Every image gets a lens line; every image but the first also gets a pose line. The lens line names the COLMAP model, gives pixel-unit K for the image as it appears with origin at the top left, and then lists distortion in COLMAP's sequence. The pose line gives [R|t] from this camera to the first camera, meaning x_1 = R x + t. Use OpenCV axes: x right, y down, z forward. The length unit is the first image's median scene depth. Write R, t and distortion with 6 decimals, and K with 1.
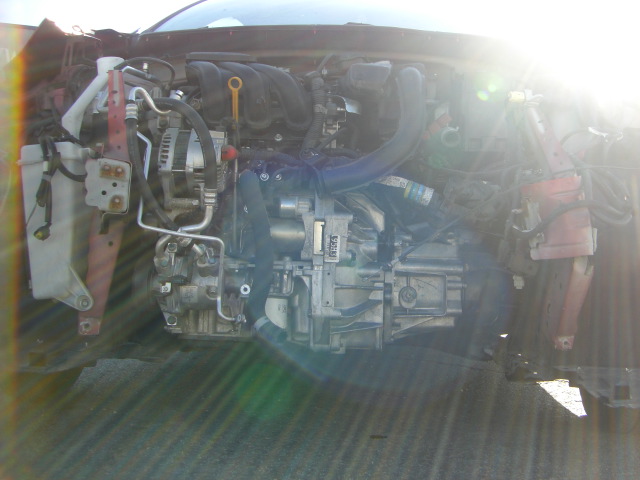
lens RADIAL K [[723.3, 0, 385.5], [0, 723.3, 205.4], [0, 0, 1]] dist [-0.200119, 0.168734]
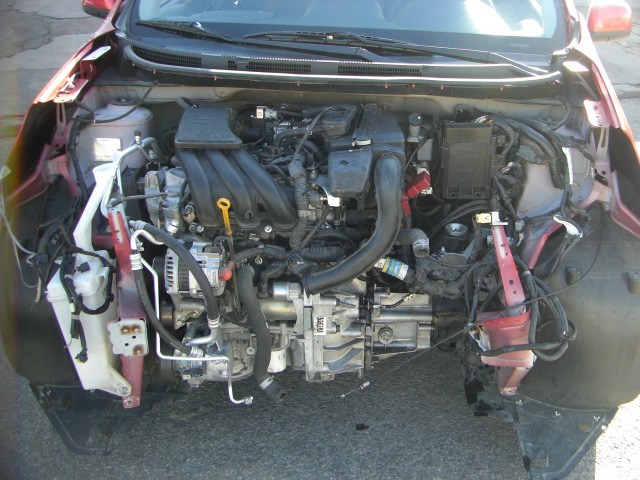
lens RADIAL K [[723.3, 0, 385.5], [0, 723.3, 205.4], [0, 0, 1]] dist [-0.200119, 0.168734]
pose [[0.999477, 0.017061, -0.027465, 0.064269], [-0.002352, 0.885563, 0.464514, -0.668895], [0.032247, -0.464207, 0.885140, 0.042793]]
